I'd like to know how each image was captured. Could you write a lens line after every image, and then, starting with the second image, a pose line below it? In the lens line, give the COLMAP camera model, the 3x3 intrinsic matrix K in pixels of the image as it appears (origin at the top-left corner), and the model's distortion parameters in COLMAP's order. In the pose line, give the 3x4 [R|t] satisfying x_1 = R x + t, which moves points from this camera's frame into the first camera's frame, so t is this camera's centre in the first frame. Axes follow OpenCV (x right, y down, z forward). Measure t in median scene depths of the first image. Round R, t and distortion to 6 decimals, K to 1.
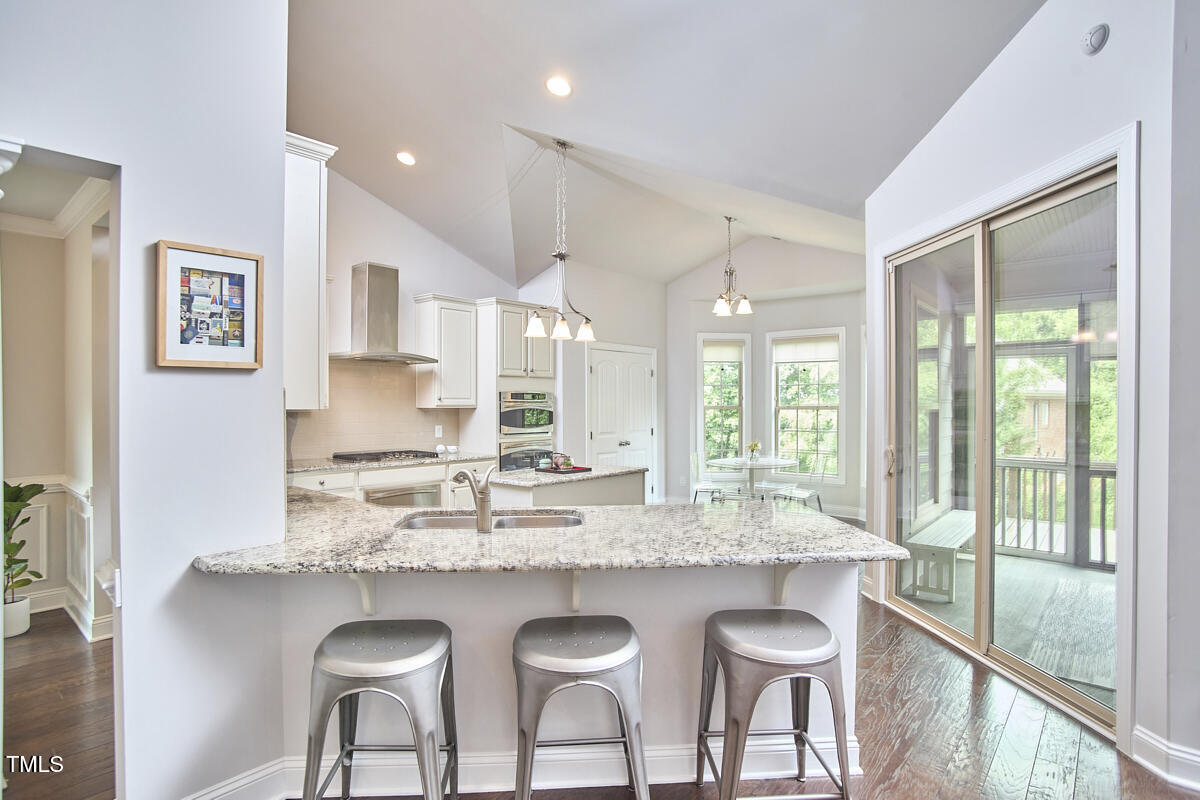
lens RADIAL K [[577.2, 0, 595.9], [0, 577.2, 405.3], [0, 0, 1]] dist [-0.070946, -0.000113]
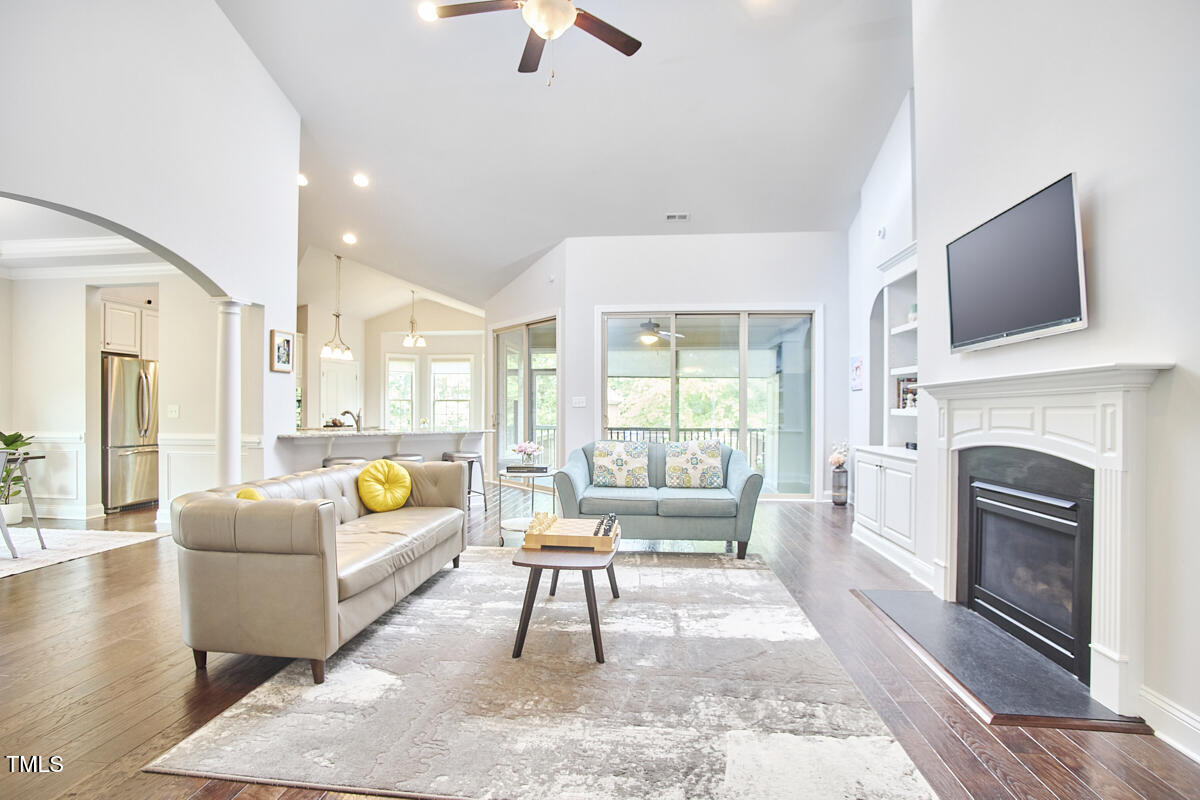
lens RADIAL K [[577.2, 0, 595.9], [0, 577.2, 405.3], [0, 0, 1]] dist [-0.070946, -0.000113]
pose [[0.807774, 0.004165, 0.589477, -0.486857], [0.003216, 0.999929, -0.011472, 0.066550], [-0.589483, 0.011163, 0.807704, -1.051649]]
